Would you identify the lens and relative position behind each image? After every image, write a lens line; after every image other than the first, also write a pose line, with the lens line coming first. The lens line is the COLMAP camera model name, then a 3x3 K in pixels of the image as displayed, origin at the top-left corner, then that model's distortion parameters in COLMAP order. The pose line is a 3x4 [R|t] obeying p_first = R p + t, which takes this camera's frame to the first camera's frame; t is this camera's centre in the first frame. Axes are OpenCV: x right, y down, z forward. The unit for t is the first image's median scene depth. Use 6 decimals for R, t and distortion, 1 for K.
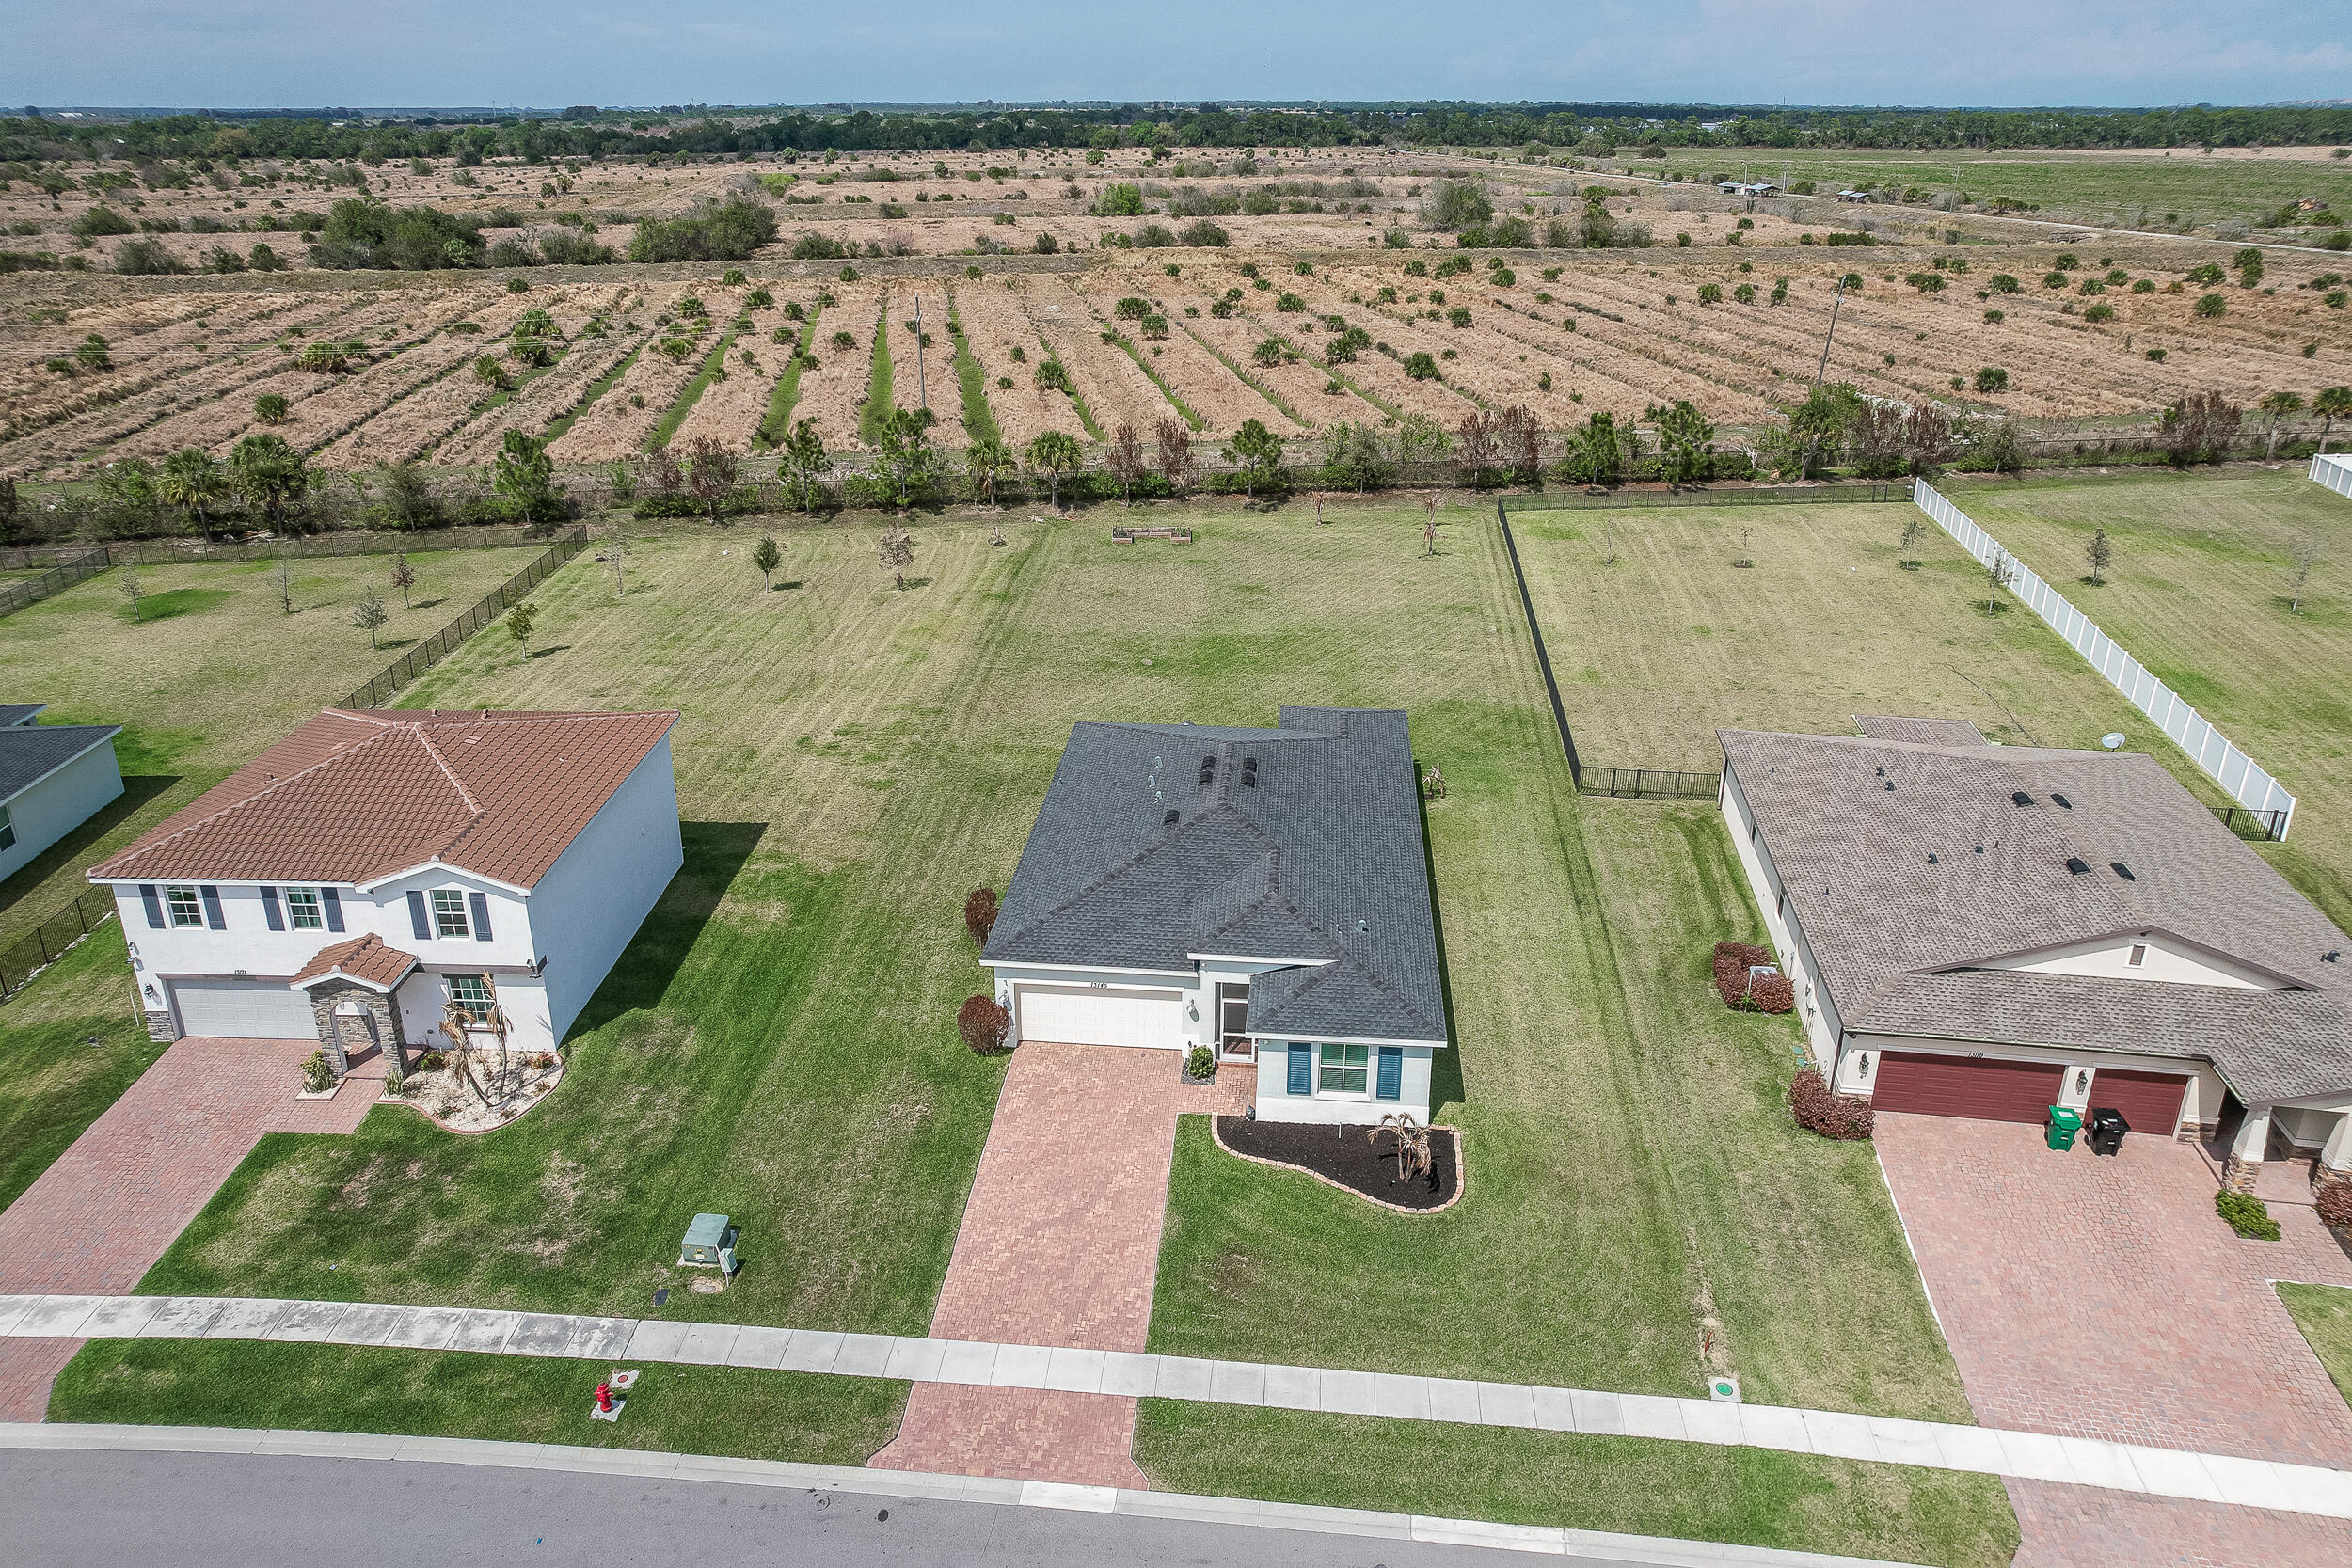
lens RADIAL K [[1485.1, 0, 1176.0], [0, 1485.1, 784.0], [0, 0, 1]] dist [-0.078785, 0.059441]
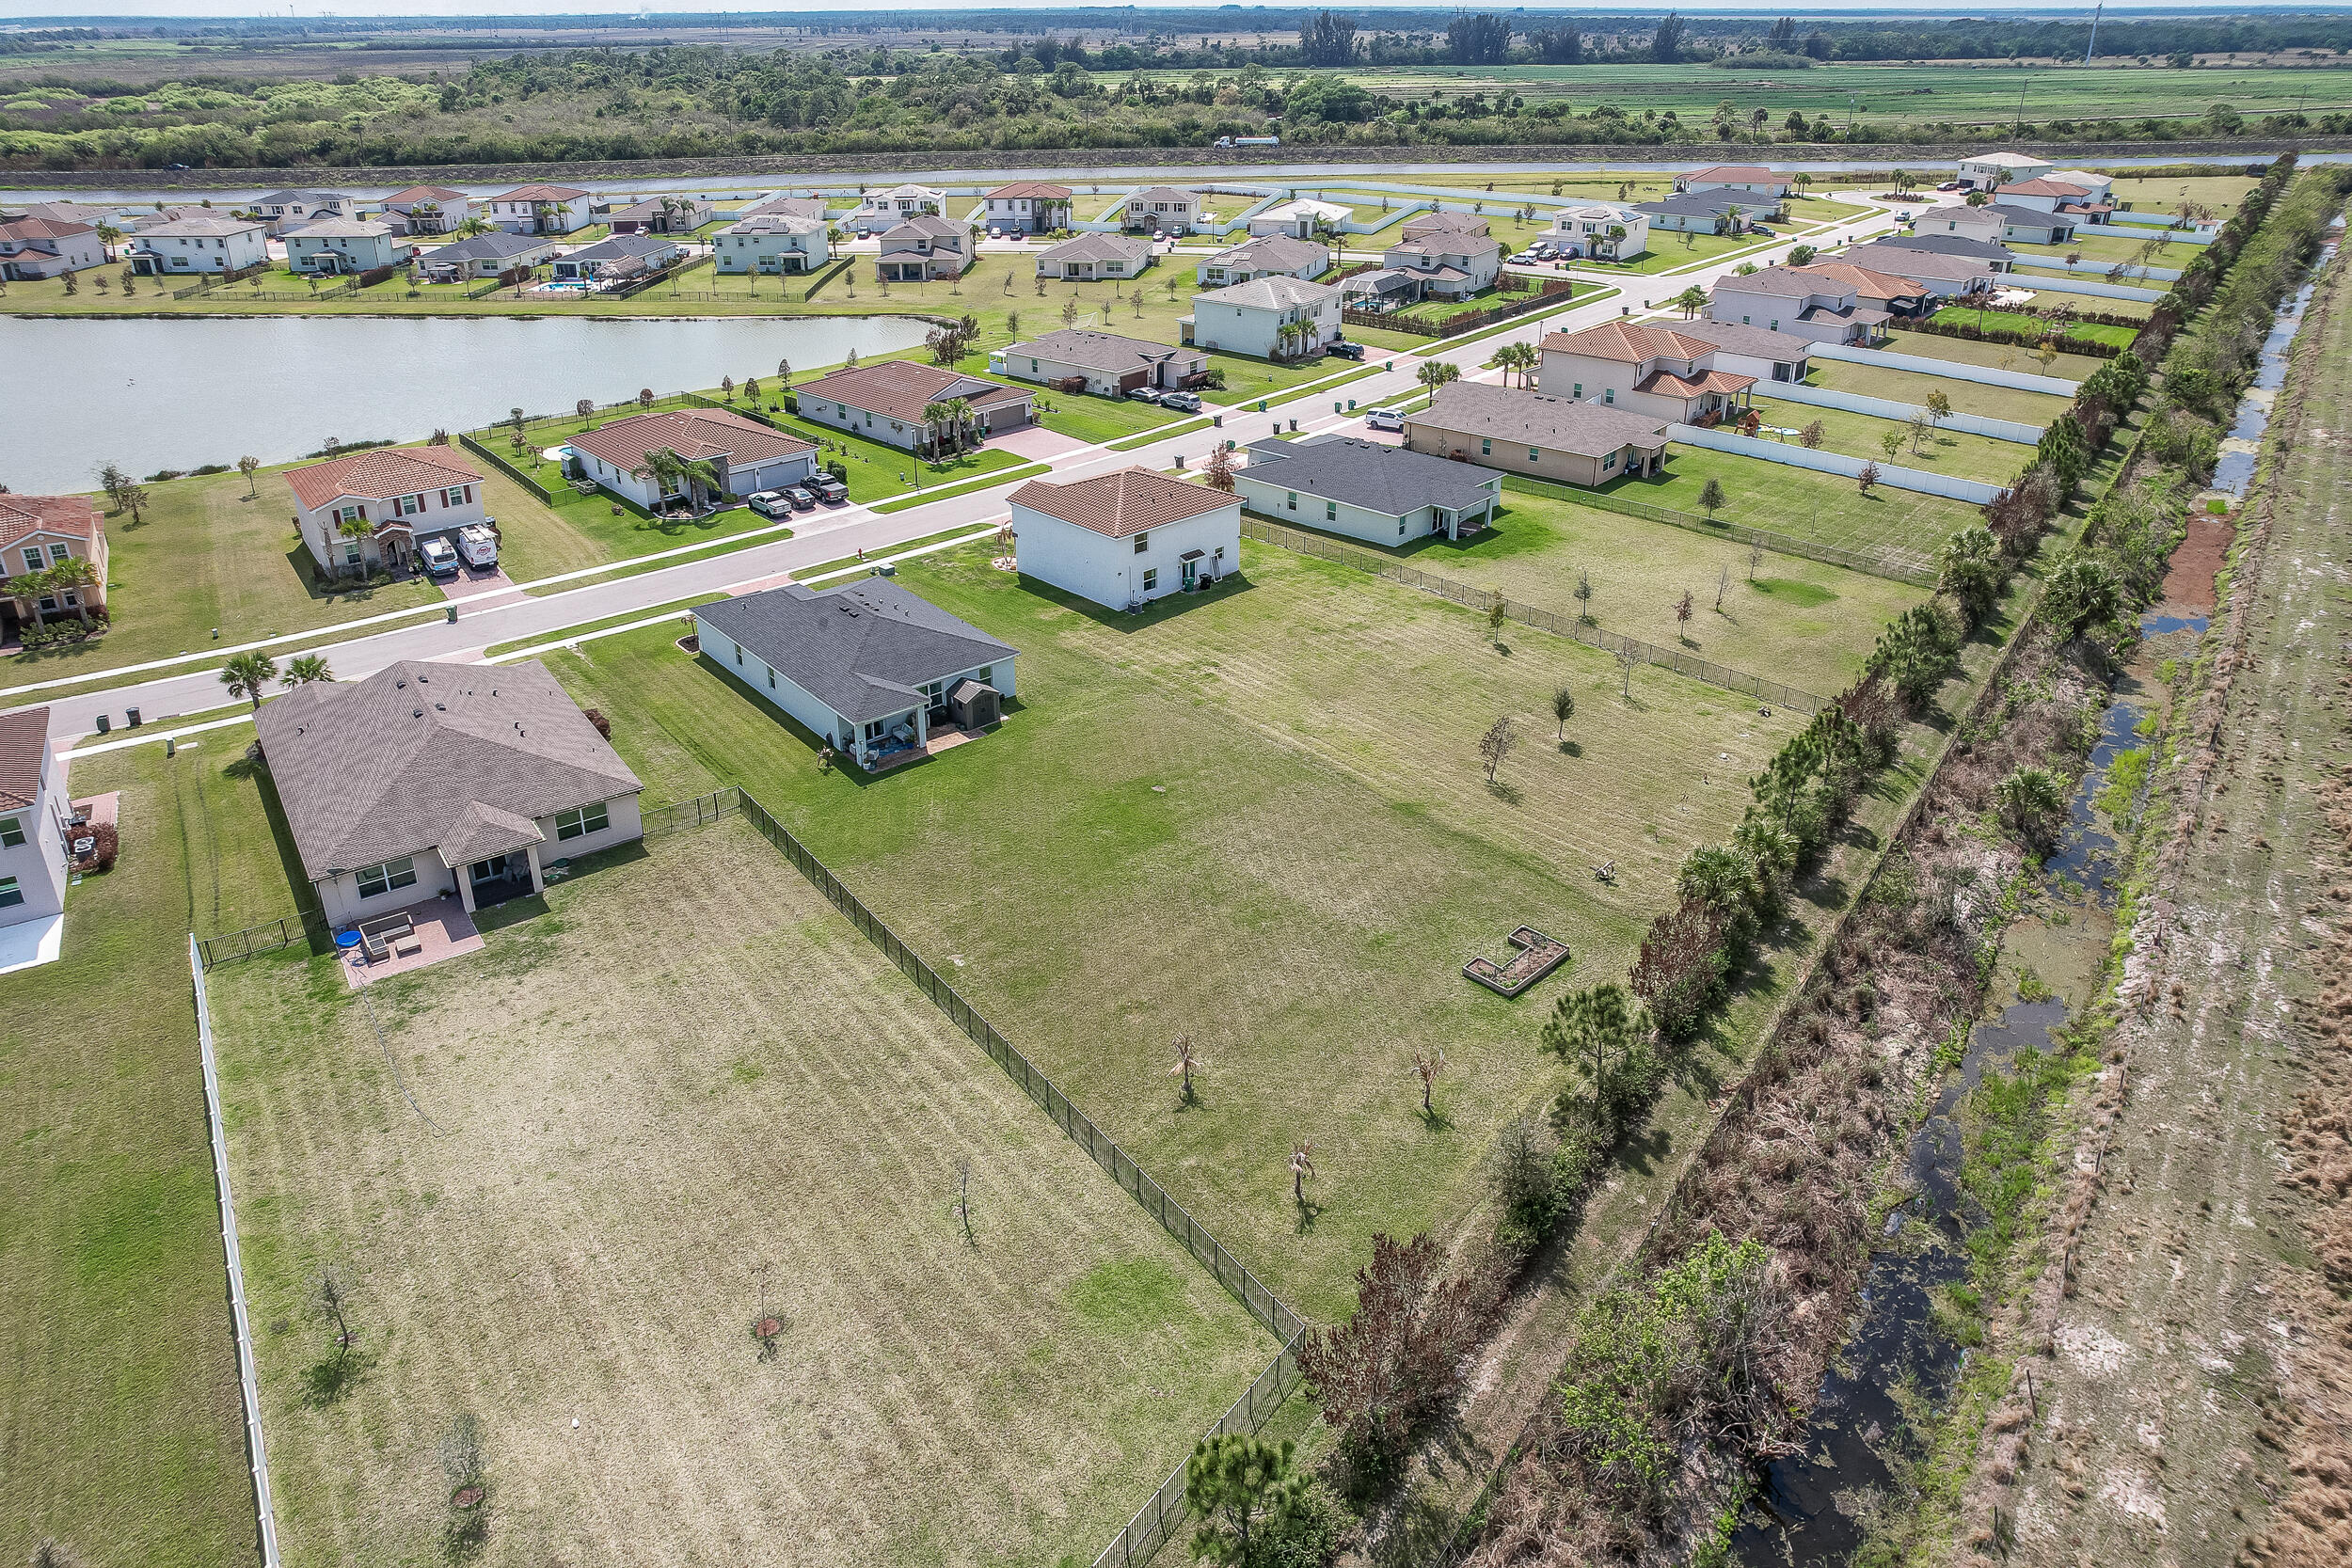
lens RADIAL K [[1485.1, 0, 1176.0], [0, 1485.1, 784.0], [0, 0, 1]] dist [-0.078785, 0.059441]
pose [[-0.709412, 0.332972, -0.621180, 0.533751], [-0.297013, 0.658039, 0.691930, -0.690303], [0.639155, 0.675362, -0.367924, 1.126125]]
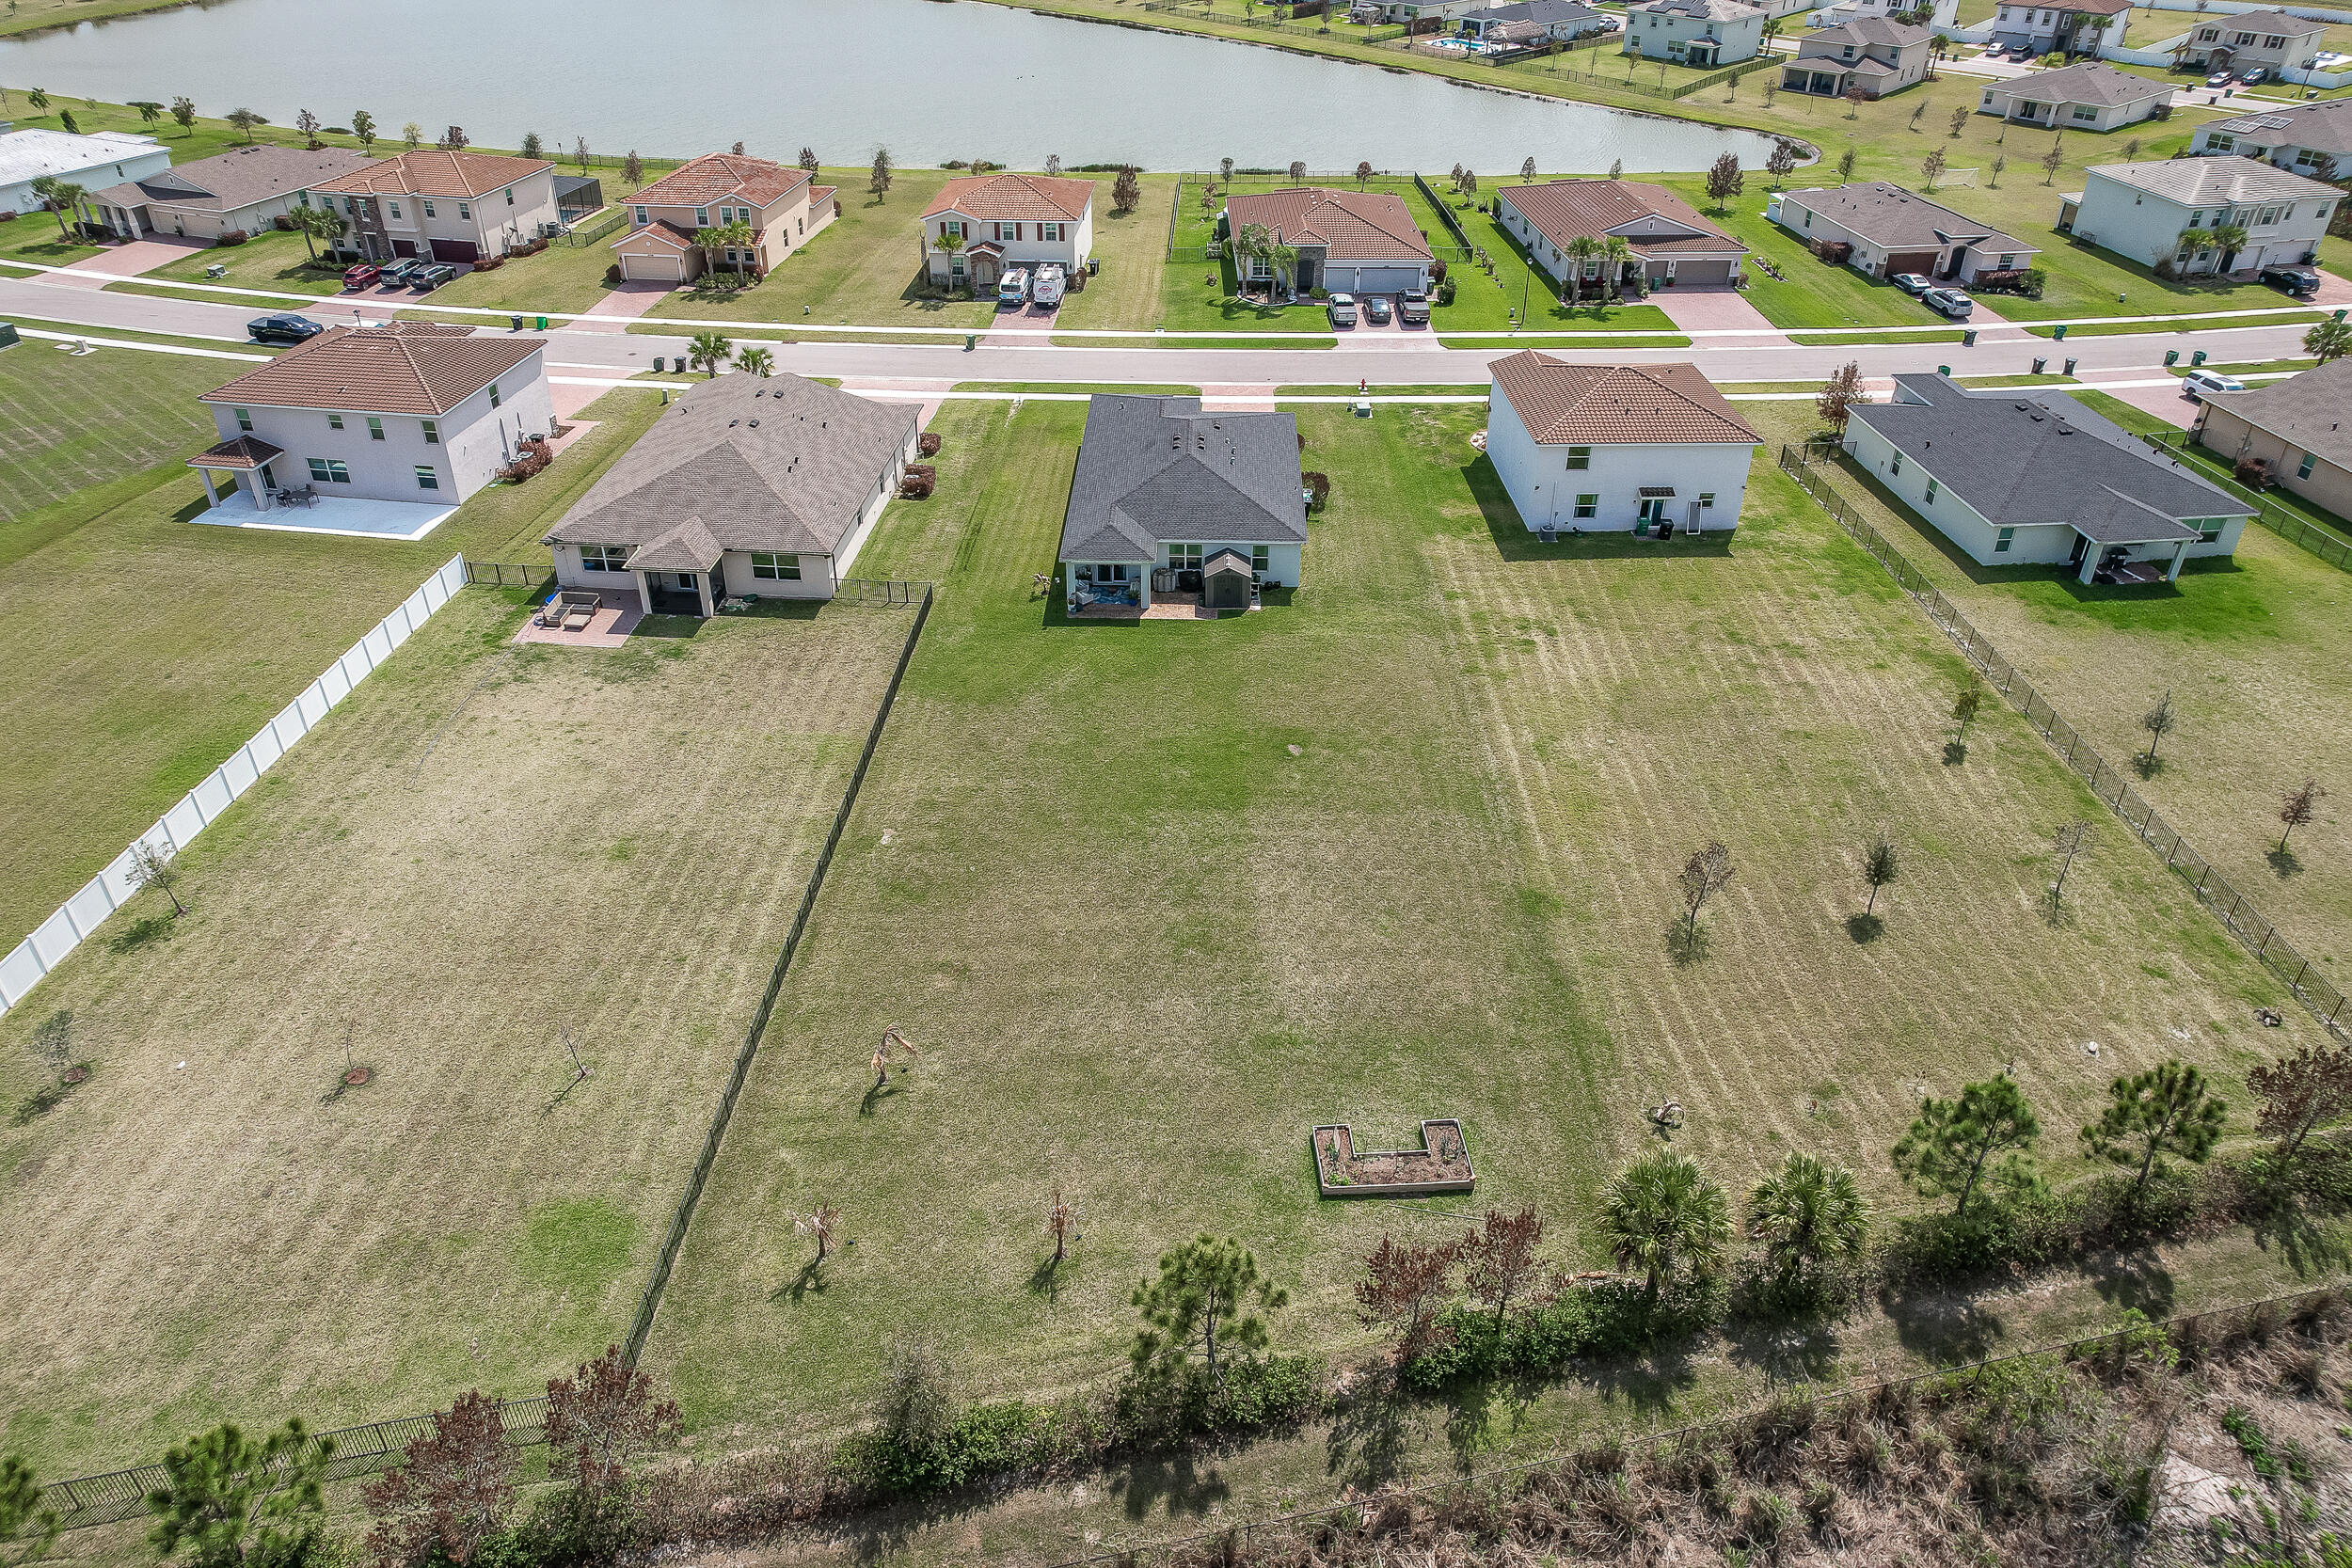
lens RADIAL K [[1467.9, 0, 1167.6], [0, 1467.9, 775.1], [0, 0, 1]] dist [-0.078650, 0.060231]
pose [[-0.998047, 0.035636, -0.051312, 0.086252], [-0.027434, 0.487917, 0.872459, -0.691848], [0.056127, 0.872162, -0.485986, 1.153078]]
